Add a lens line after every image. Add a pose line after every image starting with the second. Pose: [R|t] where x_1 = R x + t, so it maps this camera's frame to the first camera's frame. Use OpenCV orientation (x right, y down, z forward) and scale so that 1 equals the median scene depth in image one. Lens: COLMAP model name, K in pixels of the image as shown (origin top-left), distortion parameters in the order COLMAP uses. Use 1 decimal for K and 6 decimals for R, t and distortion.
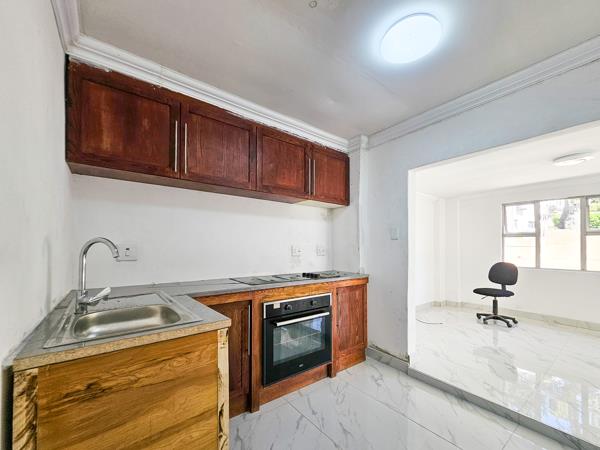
lens RADIAL K [[245.6, 0, 303.5], [0, 245.6, 239.7], [0, 0, 1]] dist [-0.002457, 0.000536]
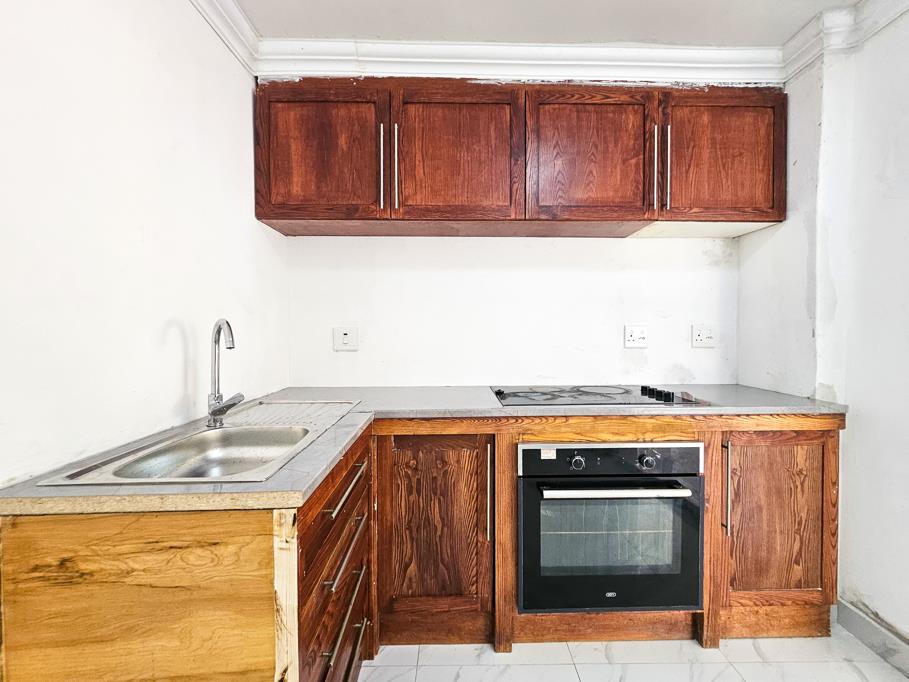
lens RADIAL K [[372.2, 0, 459.0], [0, 372.2, 334.5], [0, 0, 1]] dist [-0.002457, 0.000536]
pose [[0.807202, 0.003538, -0.590265, 0.158821], [0.022278, 0.999087, 0.036455, 0.007805], [0.589855, -0.042576, 0.806386, 0.296931]]
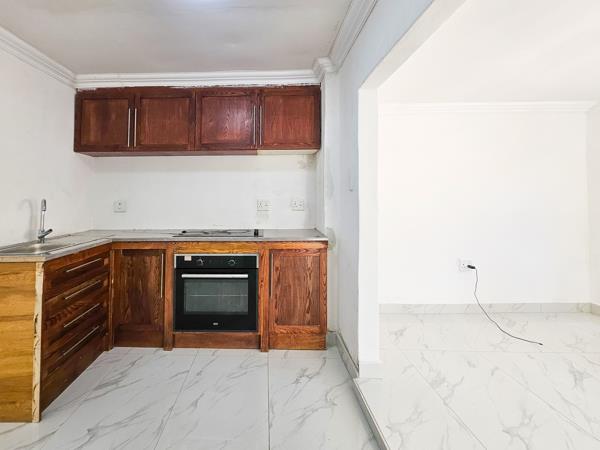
lens RADIAL K [[245.6, 0, 239.4], [0, 245.6, 192.2], [0, 0, 1]] dist [-0.002457, 0.000536]
pose [[0.769646, -0.034148, -0.637558, 0.671784], [0.028702, 0.999410, -0.018880, 0.011361], [0.637826, -0.003768, 0.770171, 0.299217]]
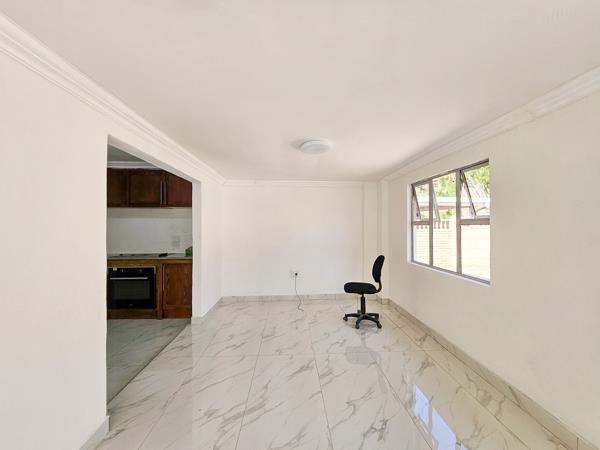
lens RADIAL K [[235.0, 0, 301.4], [0, 235.0, 228.7], [0, 0, 1]] dist [-0.001348, -0.000043]
pose [[0.826945, -0.003351, -0.562273, 1.879584], [0.019222, 0.999566, 0.022314, -0.048373], [0.561954, -0.029260, 0.826651, 0.293350]]
